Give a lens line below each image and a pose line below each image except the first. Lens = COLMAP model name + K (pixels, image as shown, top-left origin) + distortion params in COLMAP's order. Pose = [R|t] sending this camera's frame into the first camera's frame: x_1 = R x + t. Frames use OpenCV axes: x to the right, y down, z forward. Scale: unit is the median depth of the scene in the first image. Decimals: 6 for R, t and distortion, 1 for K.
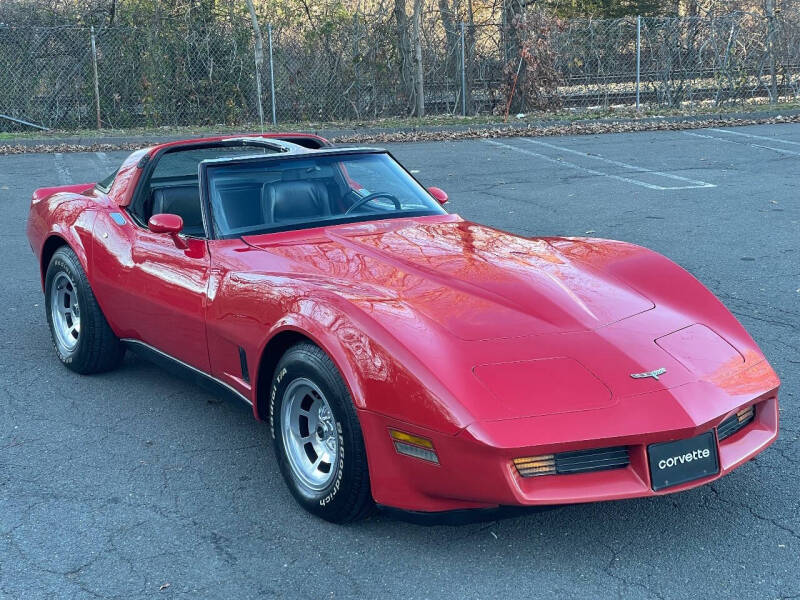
lens RADIAL K [[1052.2, 0, 404.0], [0, 1052.2, 300.5], [0, 0, 1]] dist [0.134340, -0.263088]
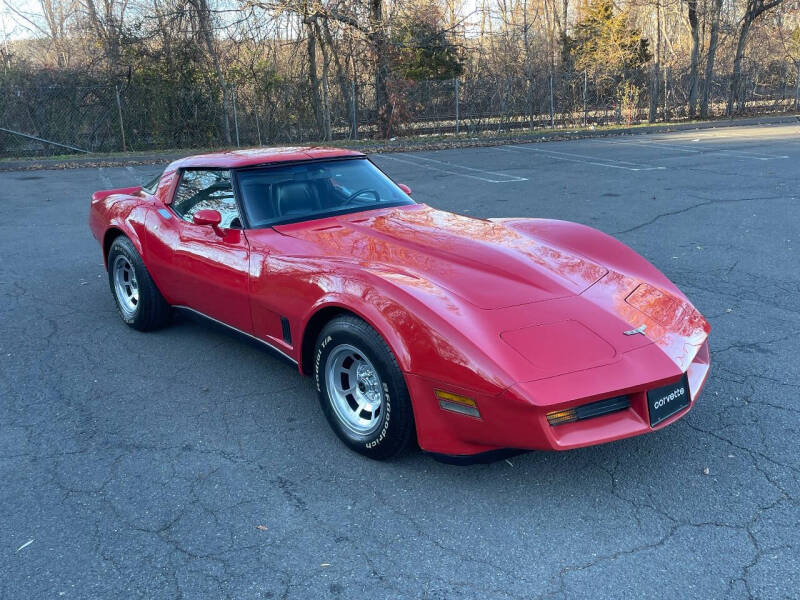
lens RADIAL K [[633.8, 0, 399.8], [0, 633.8, 288.4], [0, 0, 1]] dist [0.097884, -0.134931]
pose [[0.992601, -0.044081, 0.113134, -0.092787], [0.037717, 0.997616, 0.057797, -0.024686], [-0.115412, -0.053102, 0.991897, 0.219879]]
